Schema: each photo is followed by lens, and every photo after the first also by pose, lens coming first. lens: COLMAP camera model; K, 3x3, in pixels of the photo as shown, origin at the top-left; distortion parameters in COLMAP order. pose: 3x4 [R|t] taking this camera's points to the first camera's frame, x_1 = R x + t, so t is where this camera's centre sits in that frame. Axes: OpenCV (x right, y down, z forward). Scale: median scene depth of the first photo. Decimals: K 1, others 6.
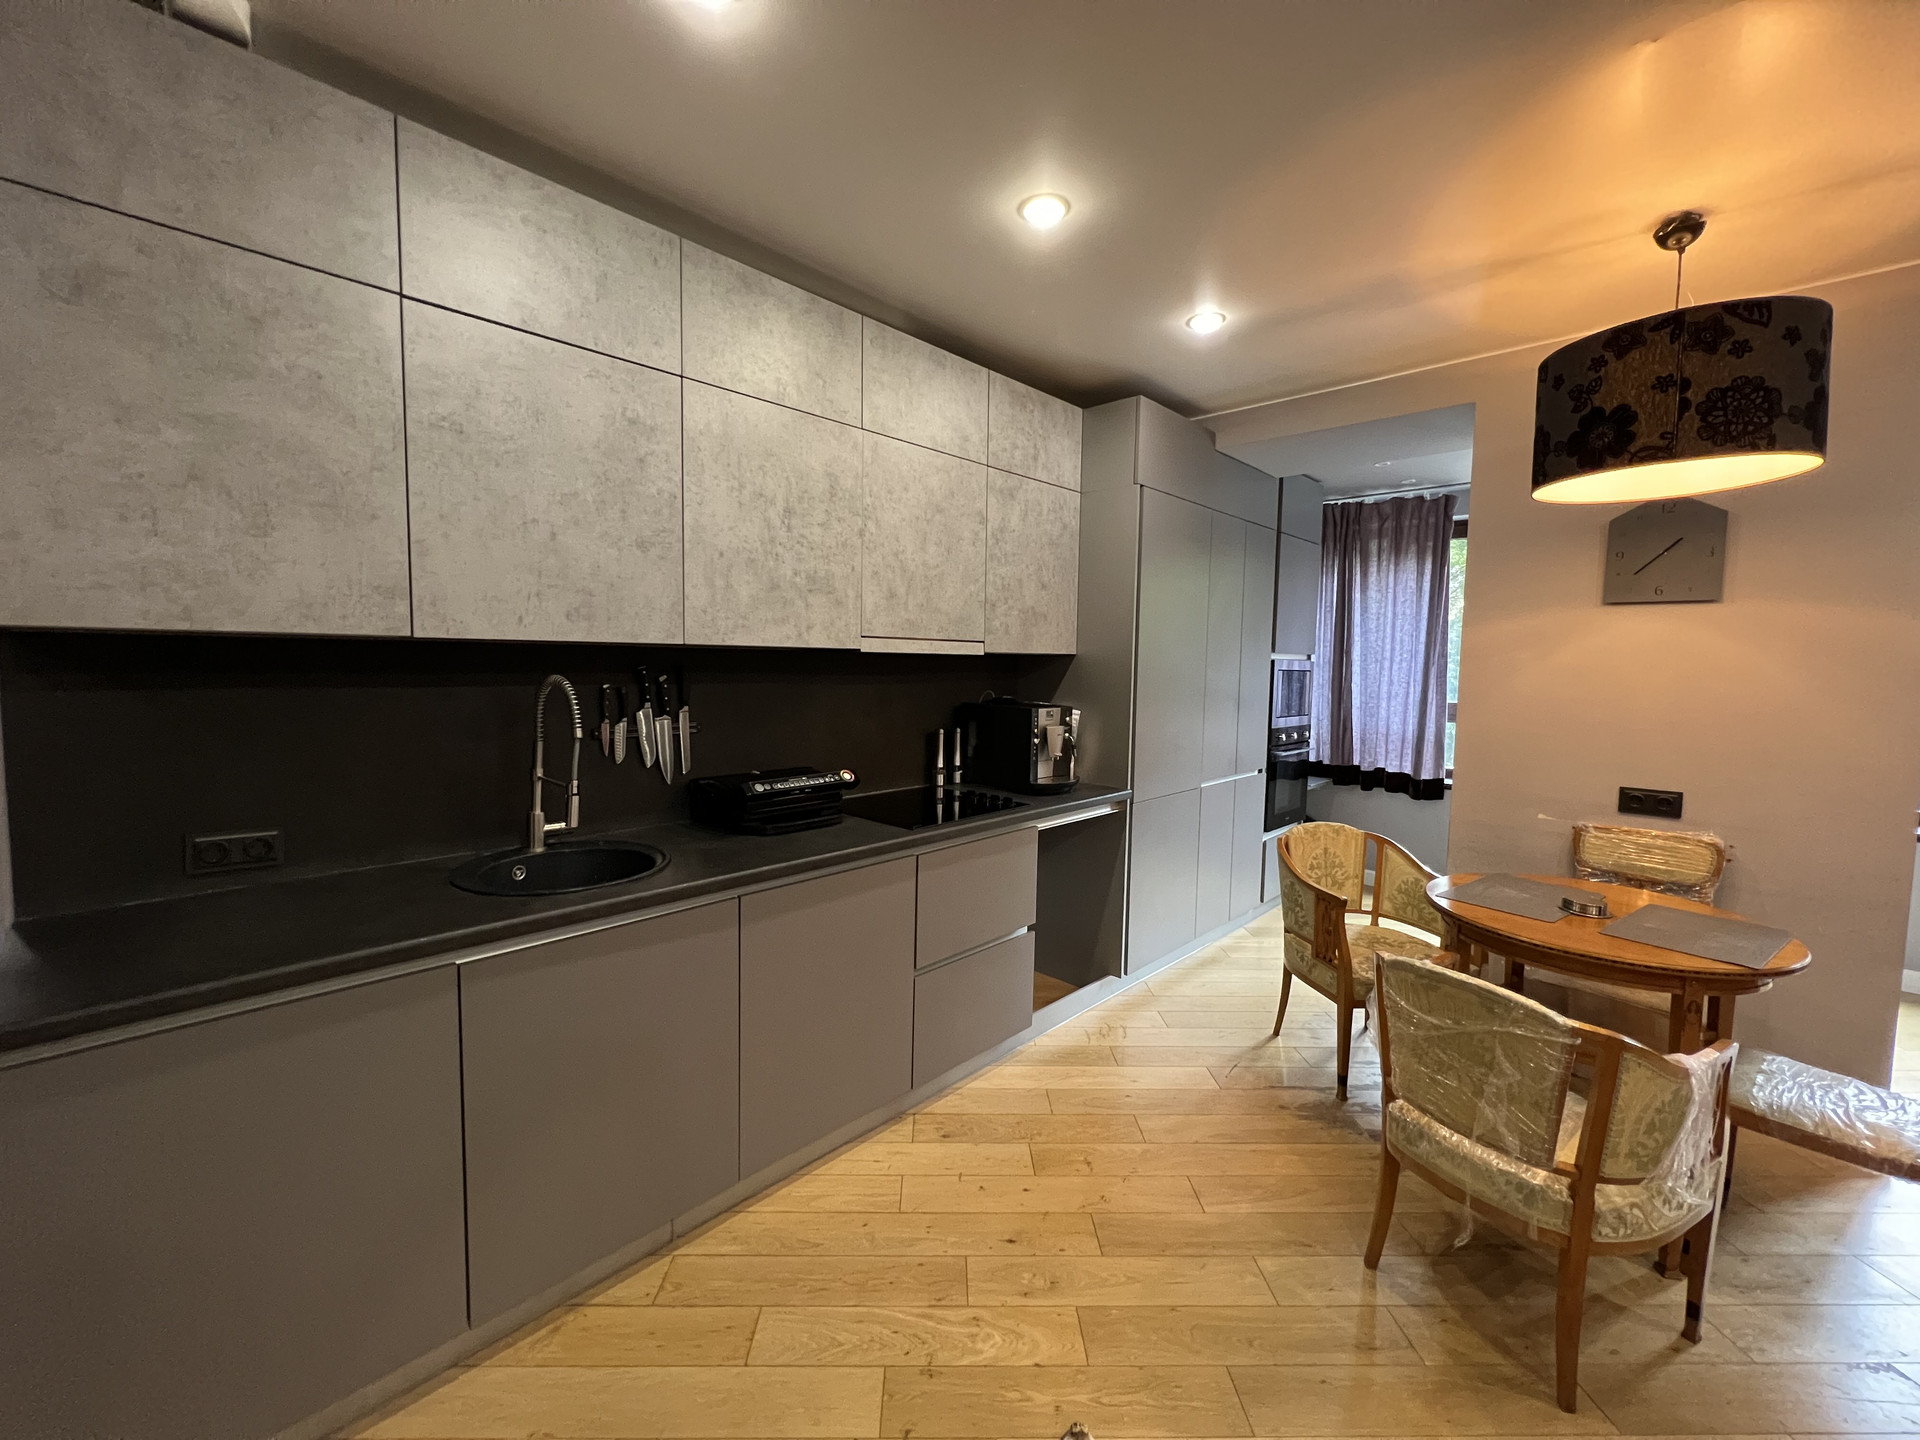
lens RADIAL K [[780.9, 0, 960.0], [0, 780.9, 720.0], [0, 0, 1]] dist [0.001799, 0.000408]
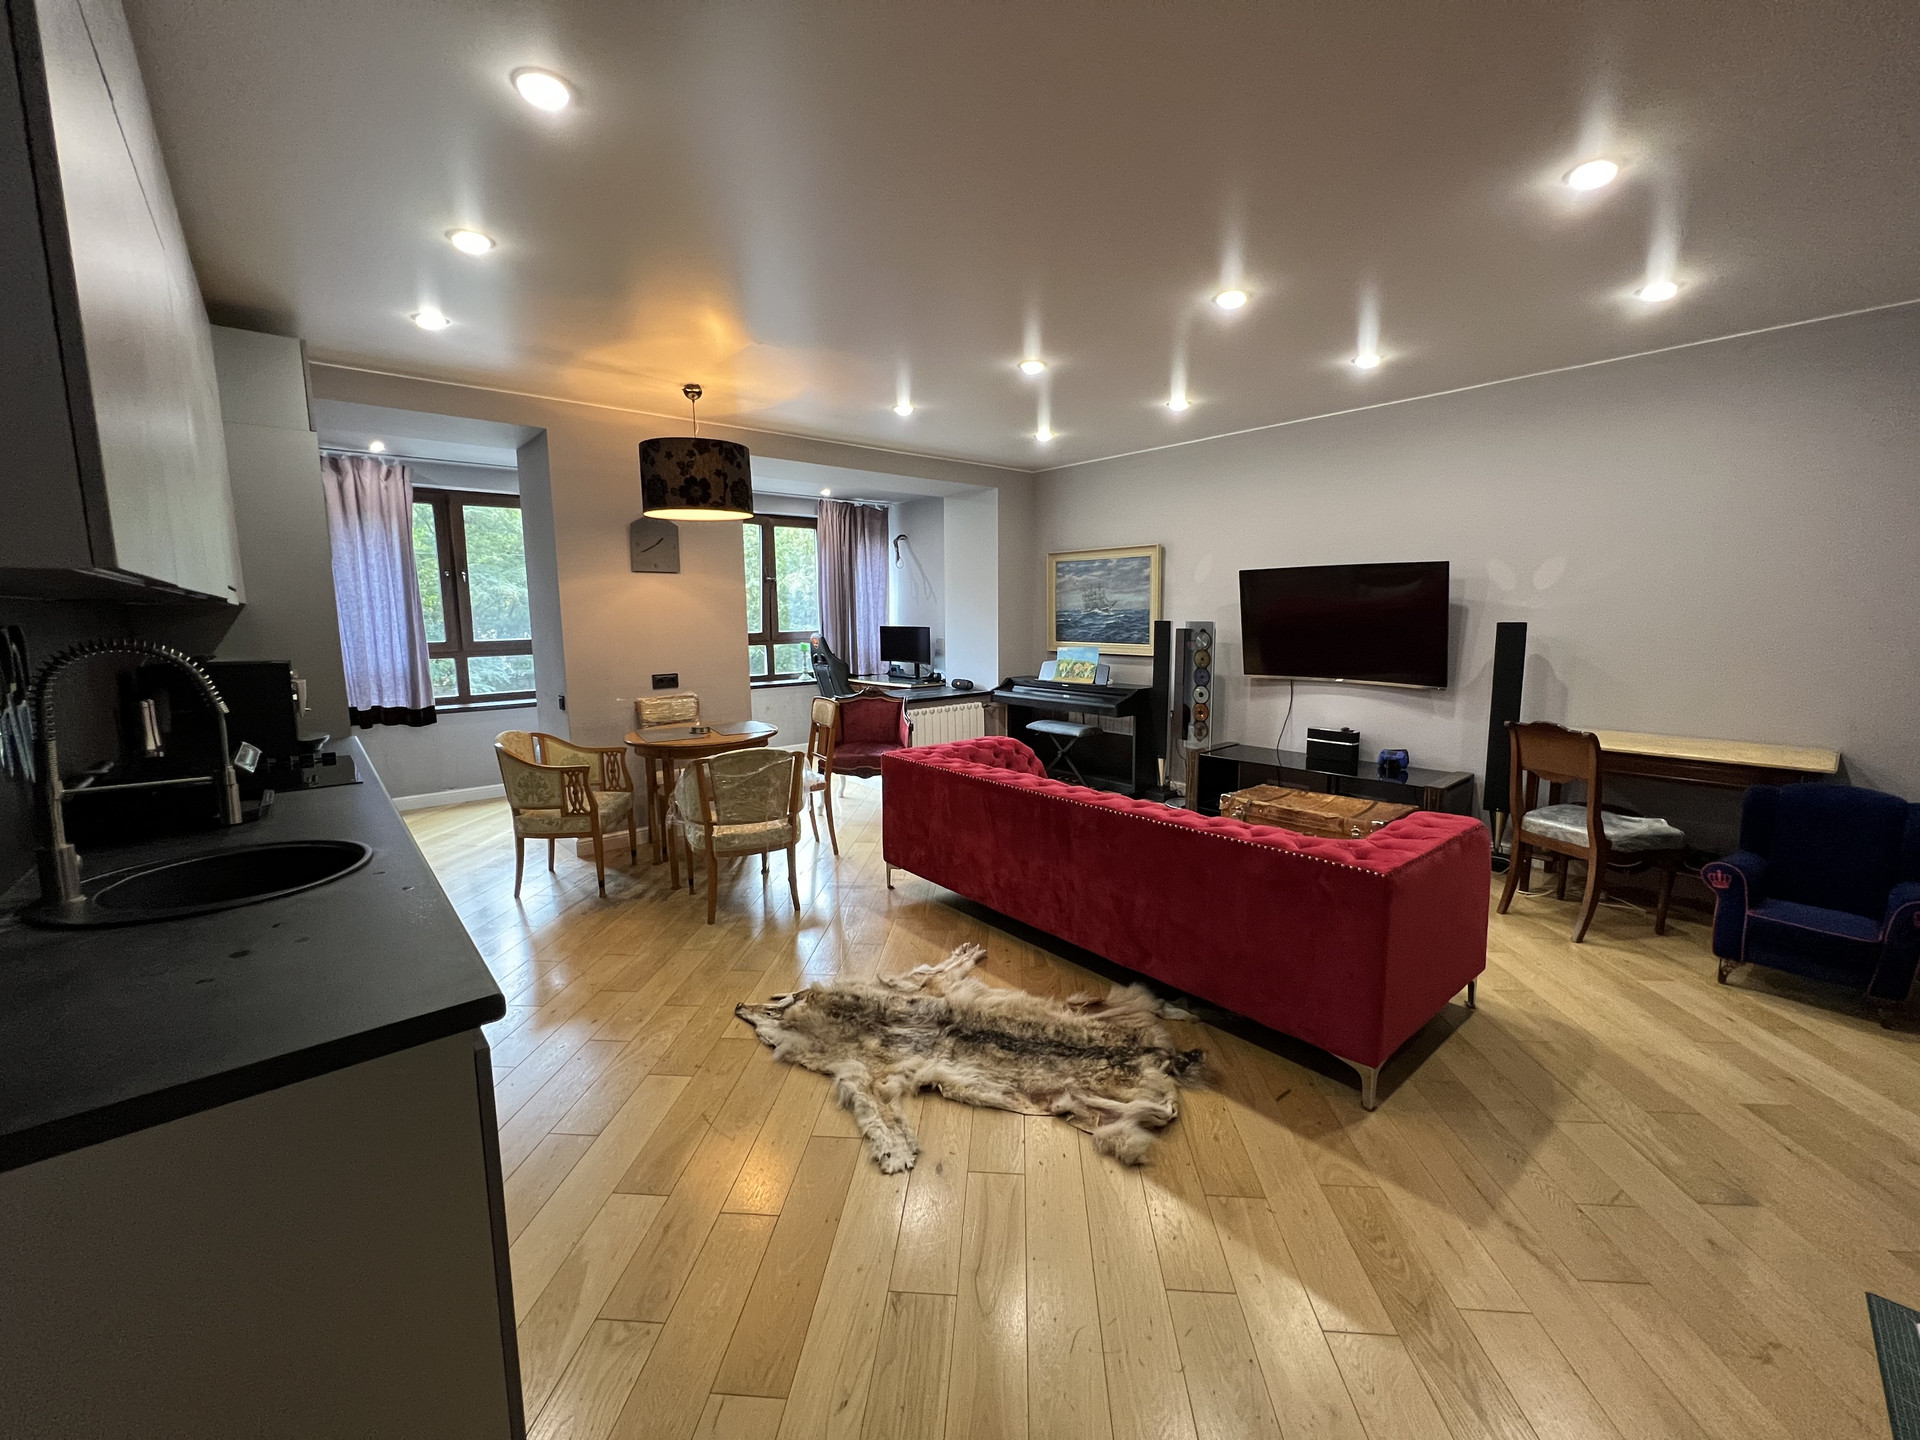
lens RADIAL K [[782.8, 0, 960.0], [0, 782.8, 720.0], [0, 0, 1]] dist [-0.000994, -0.000136]
pose [[0.117660, -0.160223, 0.980043, -0.834816], [0.091929, 0.984418, 0.149902, -0.016607], [-0.988790, 0.072457, 0.130556, 0.077286]]
